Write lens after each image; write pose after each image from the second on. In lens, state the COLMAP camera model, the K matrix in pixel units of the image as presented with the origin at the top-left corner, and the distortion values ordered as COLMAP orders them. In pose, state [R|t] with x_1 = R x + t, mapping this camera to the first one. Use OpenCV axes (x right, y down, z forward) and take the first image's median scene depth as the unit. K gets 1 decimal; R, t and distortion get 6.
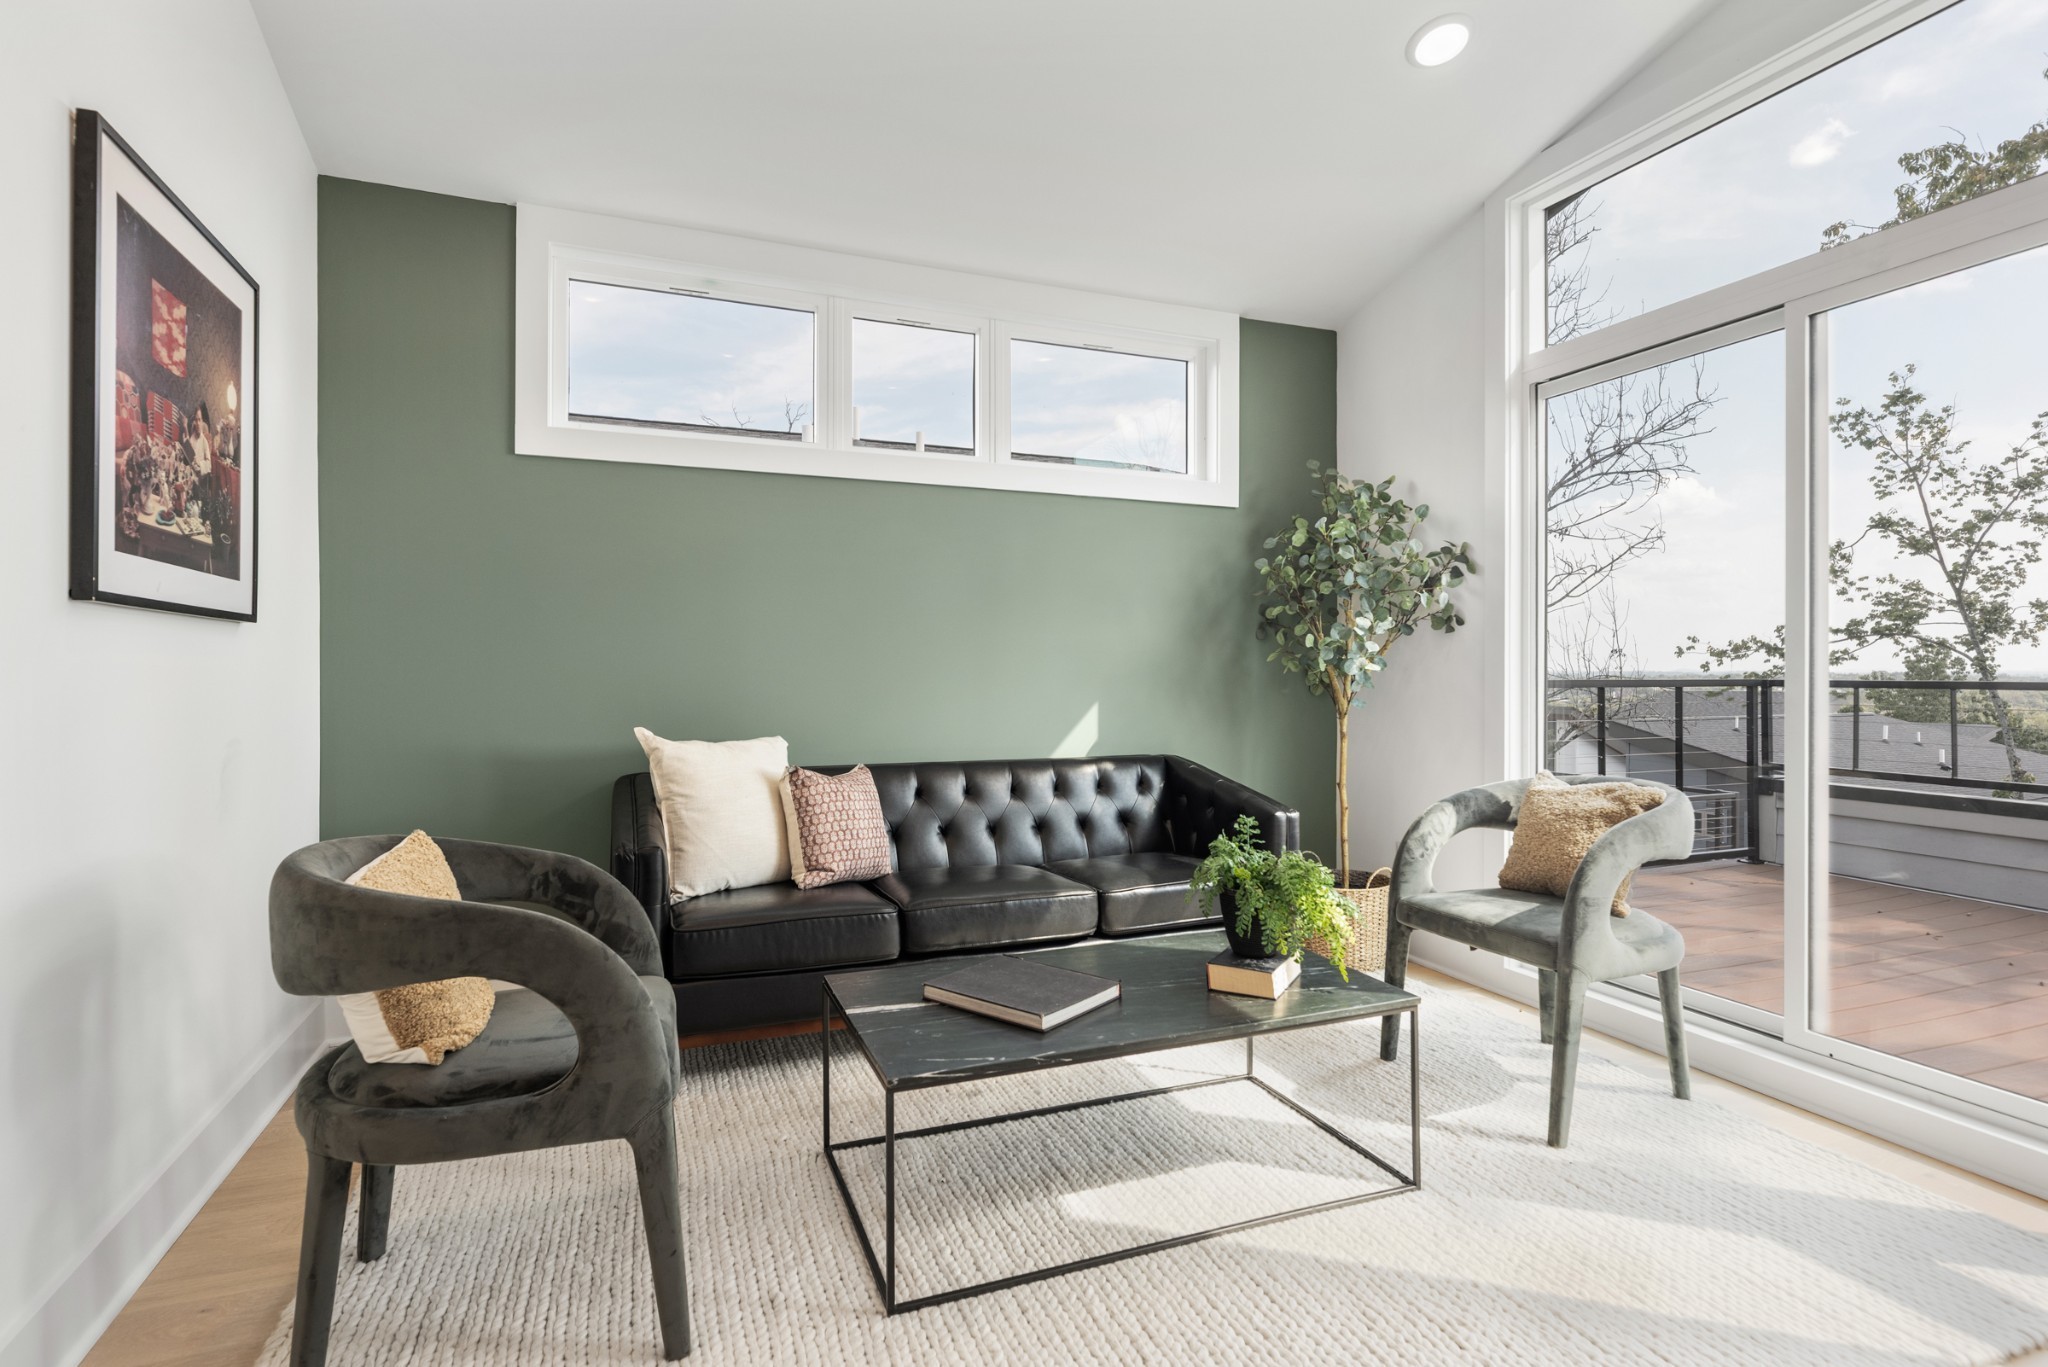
lens RADIAL K [[1002.2, 0, 1026.6], [0, 1002.2, 675.3], [0, 0, 1]] dist [-0.000372, -0.000926]
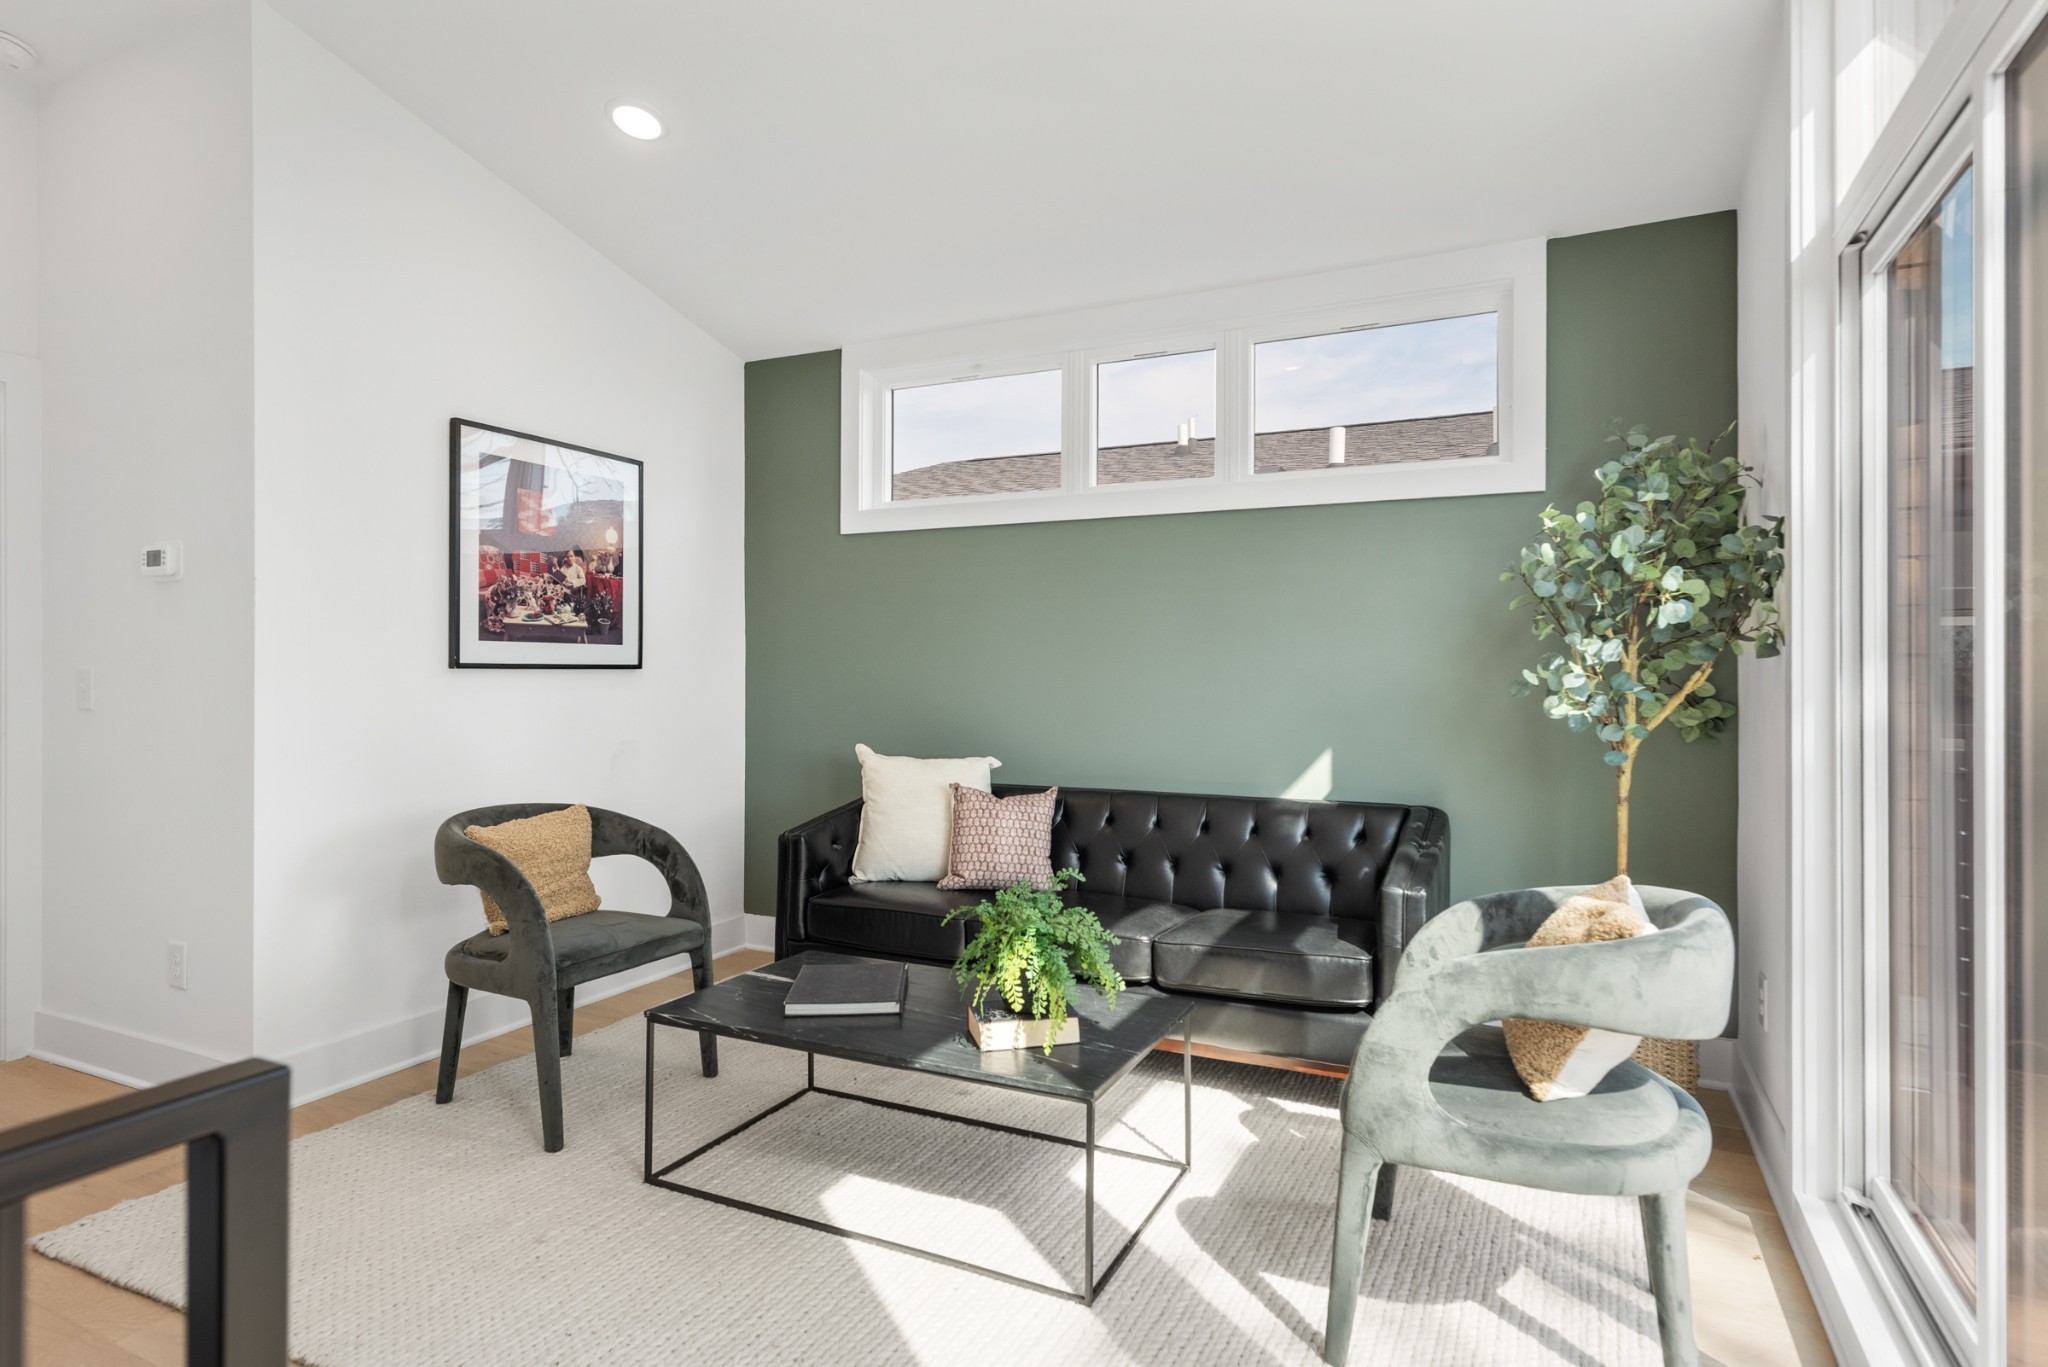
lens RADIAL K [[1079.2, 0, 1031.7], [0, 1079.2, 677.1], [0, 0, 1]] dist [-0.002405, -0.000680]
pose [[0.682678, 0.003359, -0.730711, 0.966091], [-0.003290, 0.999993, 0.001524, -0.045860], [0.730712, 0.001363, 0.682685, 0.274957]]
